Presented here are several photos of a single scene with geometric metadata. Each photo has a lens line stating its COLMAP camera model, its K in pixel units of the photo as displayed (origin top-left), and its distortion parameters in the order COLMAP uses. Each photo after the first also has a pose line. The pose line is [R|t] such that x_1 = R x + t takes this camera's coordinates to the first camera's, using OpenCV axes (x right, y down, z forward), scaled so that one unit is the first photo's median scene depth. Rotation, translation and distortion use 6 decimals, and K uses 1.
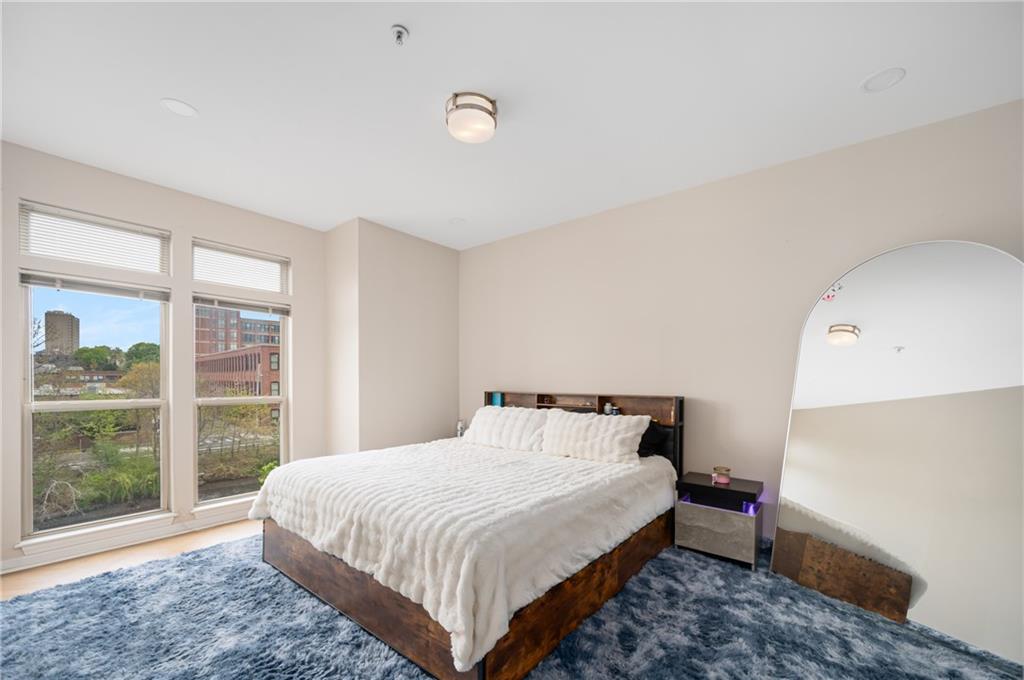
lens RADIAL K [[412.4, 0, 514.9], [0, 412.4, 380.6], [0, 0, 1]] dist [-0.000665, -0.000238]
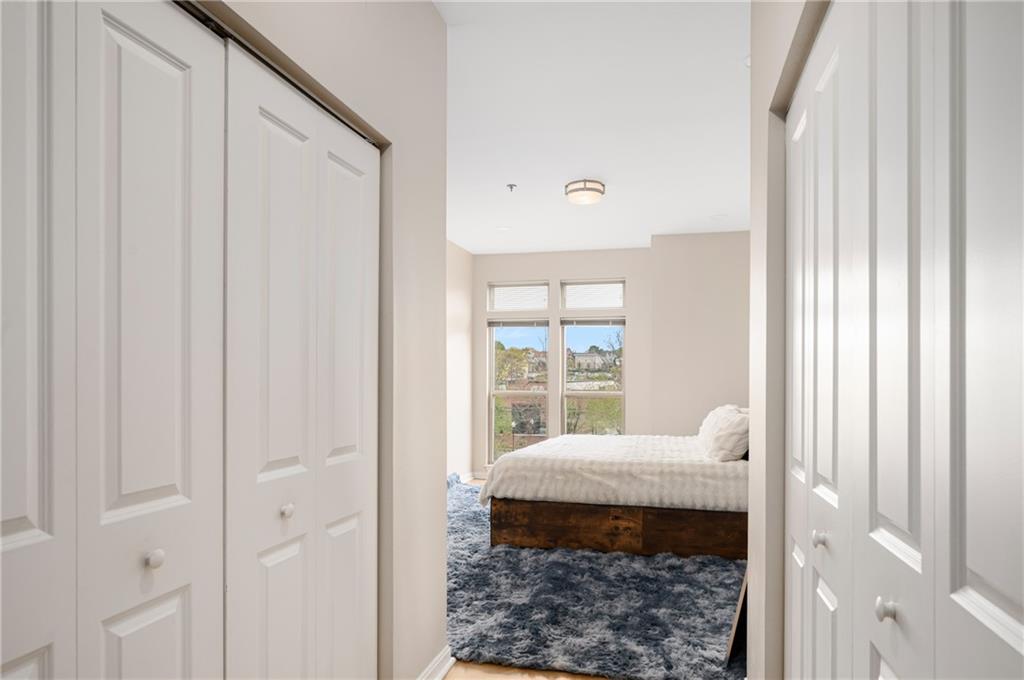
lens RADIAL K [[621.8, 0, 512.2], [0, 621.8, 385.6], [0, 0, 1]] dist [-0.001782, -0.000074]
pose [[0.411721, 0.011691, -0.911235, 1.383245], [-0.003822, 0.999931, 0.011102, 0.001833], [0.911302, -0.001089, 0.411737, -0.077070]]
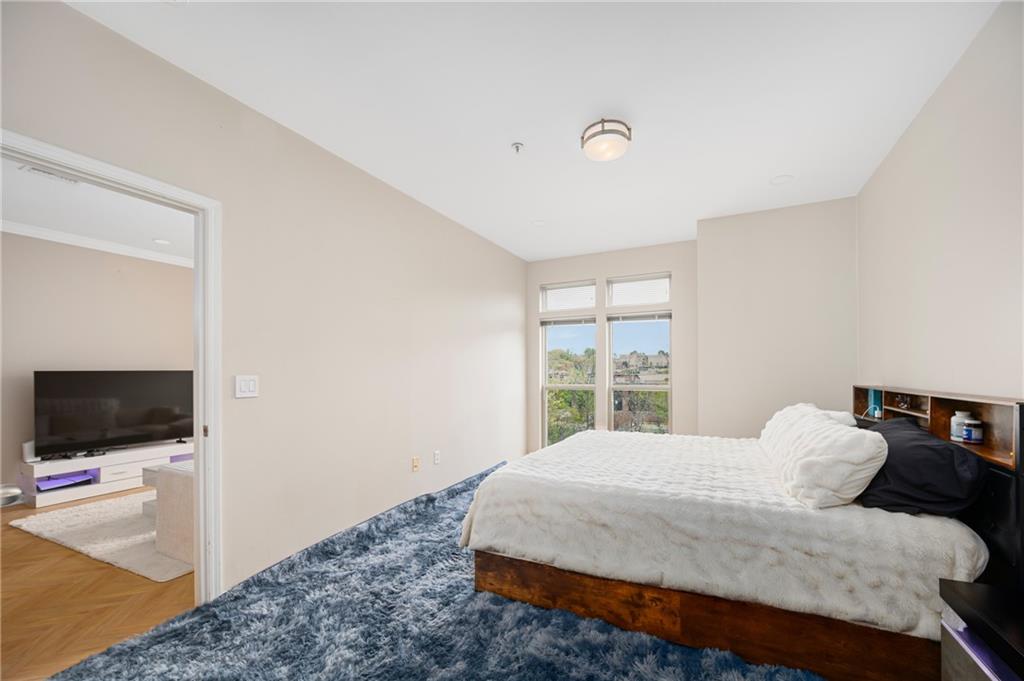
lens RADIAL K [[410.8, 0, 518.2], [0, 410.8, 375.4], [0, 0, 1]] dist [-0.002572, -0.000454]
pose [[0.217220, 0.002975, -0.976118, 0.755840], [0.006419, 0.999969, 0.004476, 0.002290], [0.976102, -0.007238, 0.217194, 0.413376]]
